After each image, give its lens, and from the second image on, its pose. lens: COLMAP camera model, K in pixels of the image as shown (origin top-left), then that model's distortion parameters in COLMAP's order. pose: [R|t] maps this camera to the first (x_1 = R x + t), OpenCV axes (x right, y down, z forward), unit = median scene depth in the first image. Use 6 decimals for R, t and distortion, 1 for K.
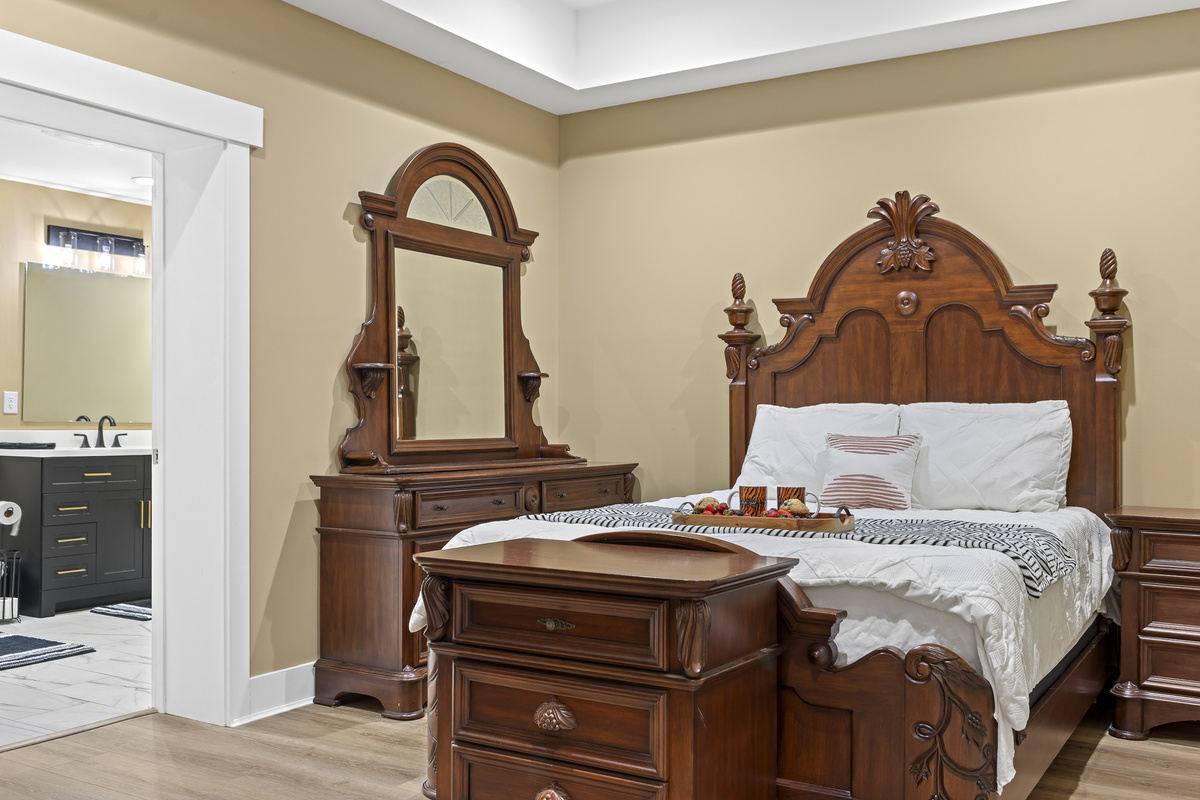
lens RADIAL K [[1098.9, 0, 595.9], [0, 1098.9, 406.6], [0, 0, 1]] dist [-0.016876, 0.000000]
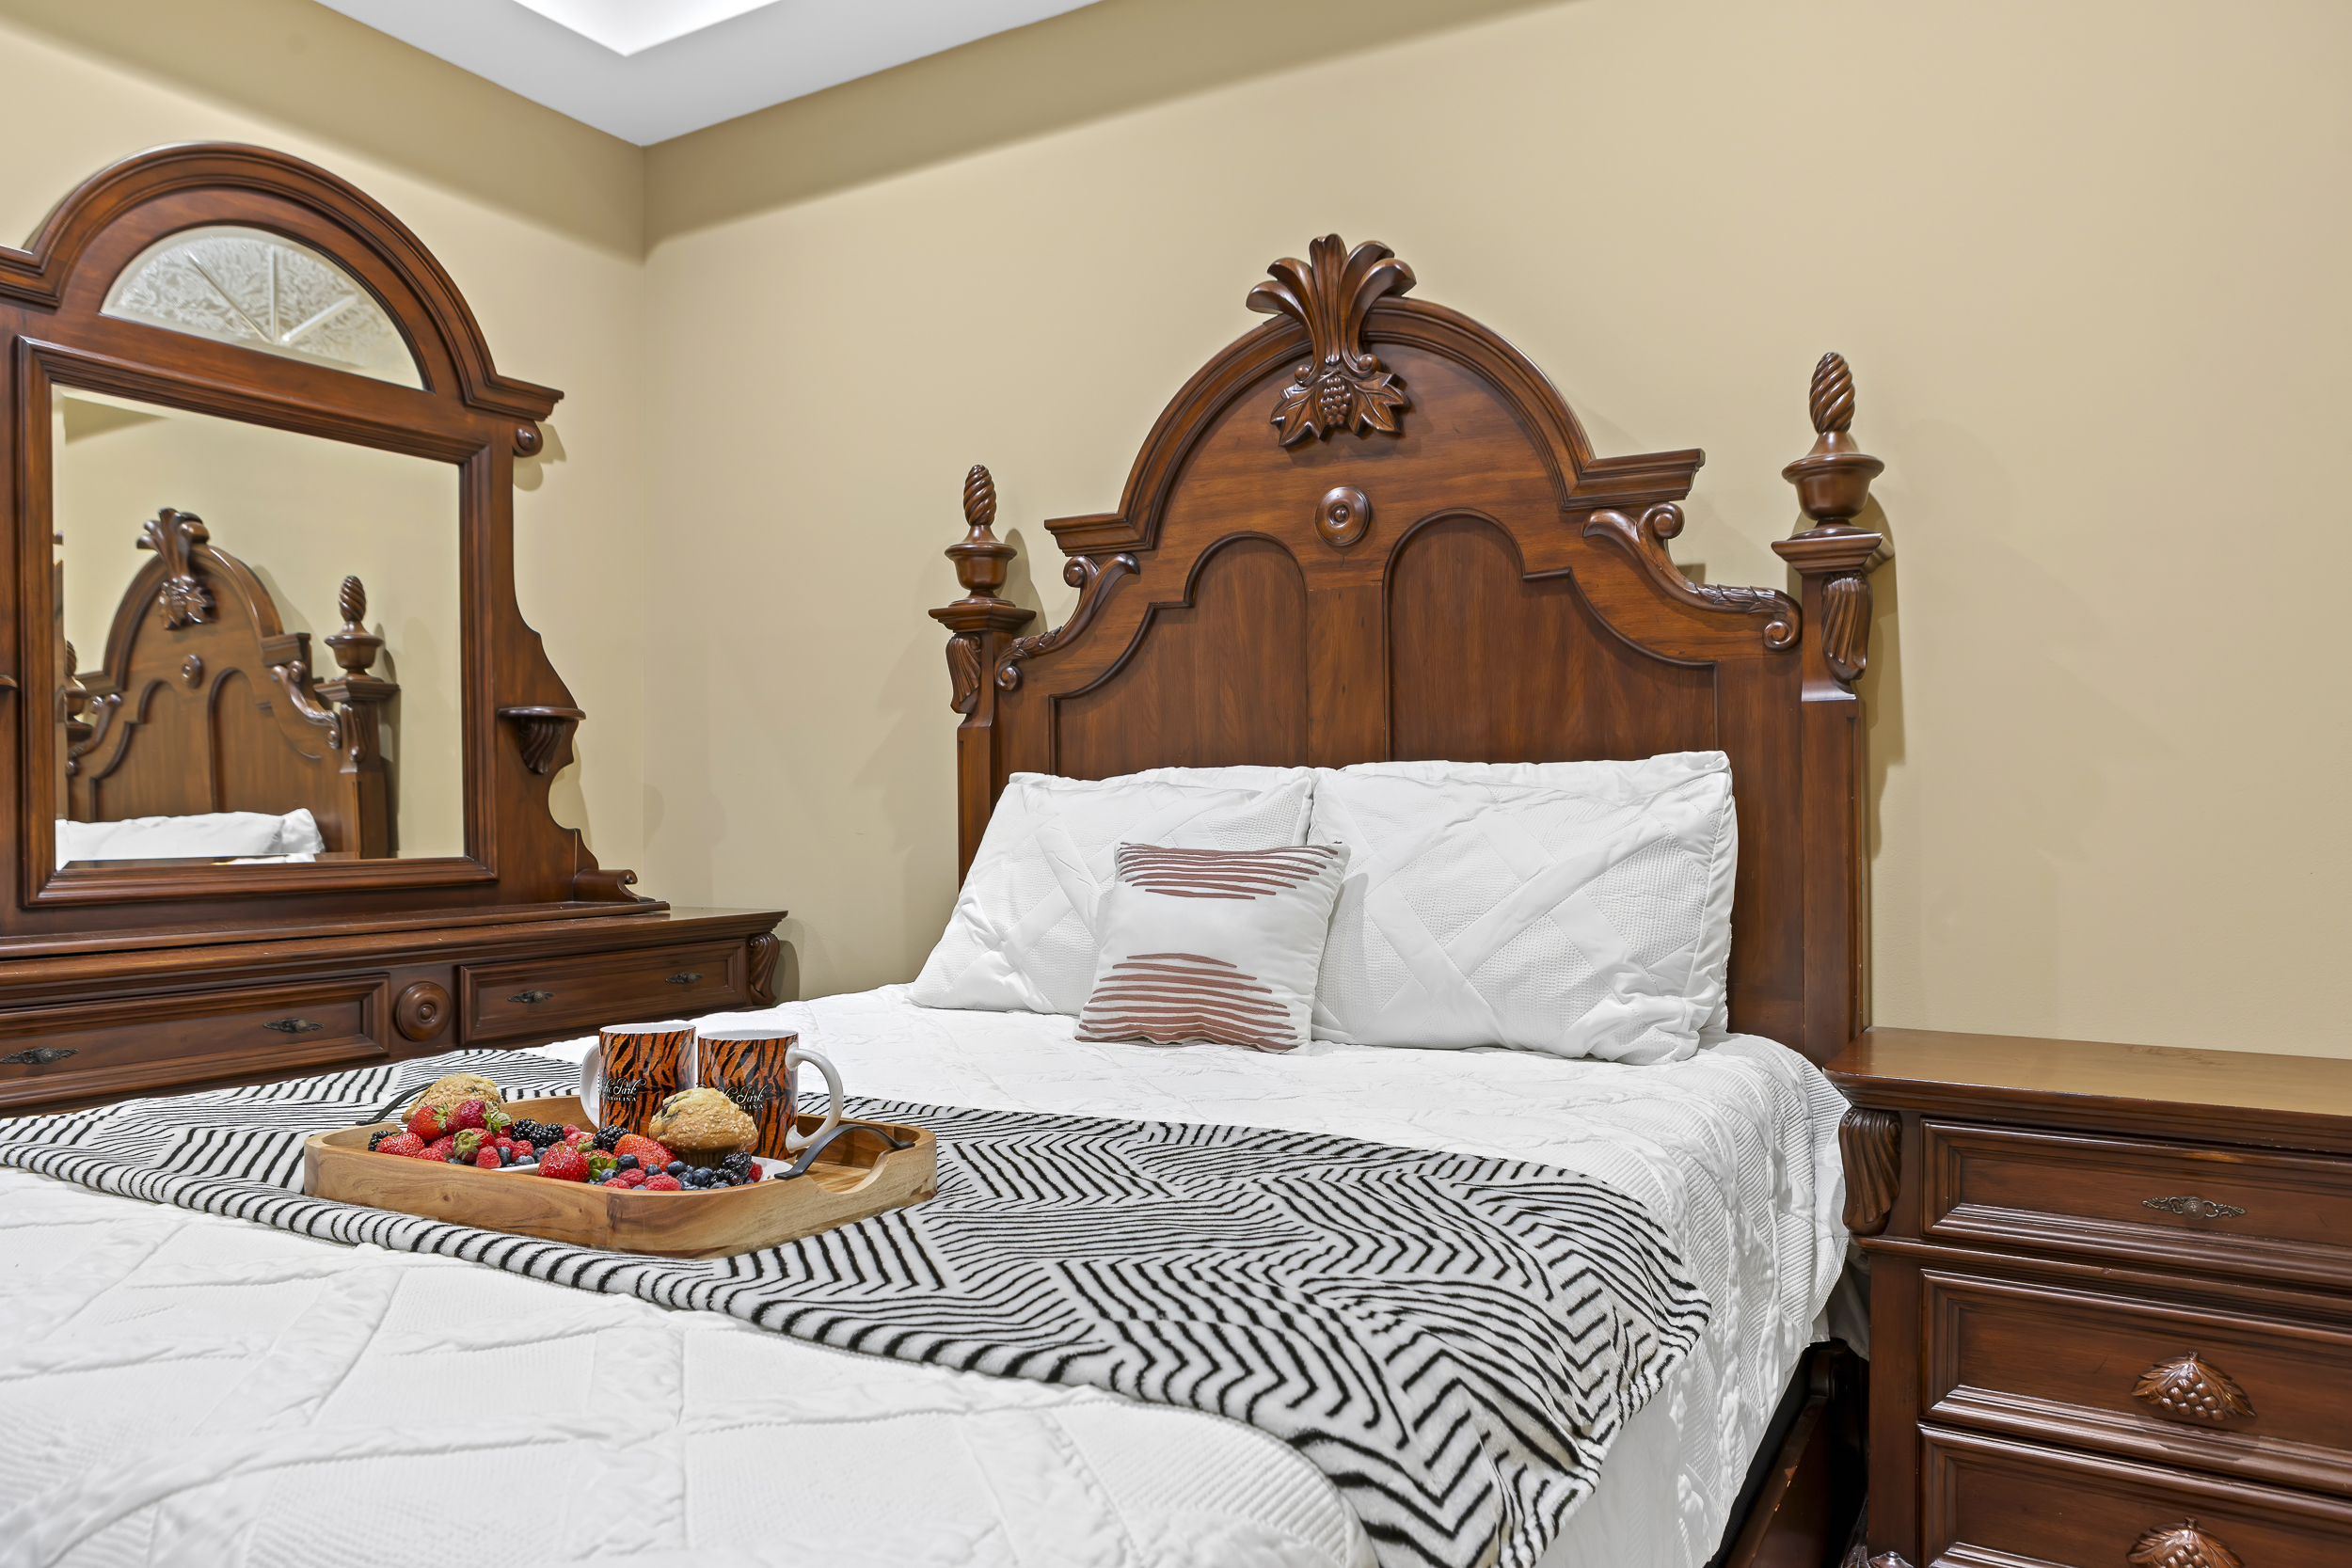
lens RADIAL K [[1576.1, 0, 1183.7], [0, 1576.1, 801.1], [0, 0, 1]] dist [-0.032733, 0.001407]
pose [[0.999378, -0.008378, 0.034269, 0.209196], [0.008271, 0.999960, 0.003259, 0.007913], [-0.034295, -0.002973, 0.999407, 0.434590]]
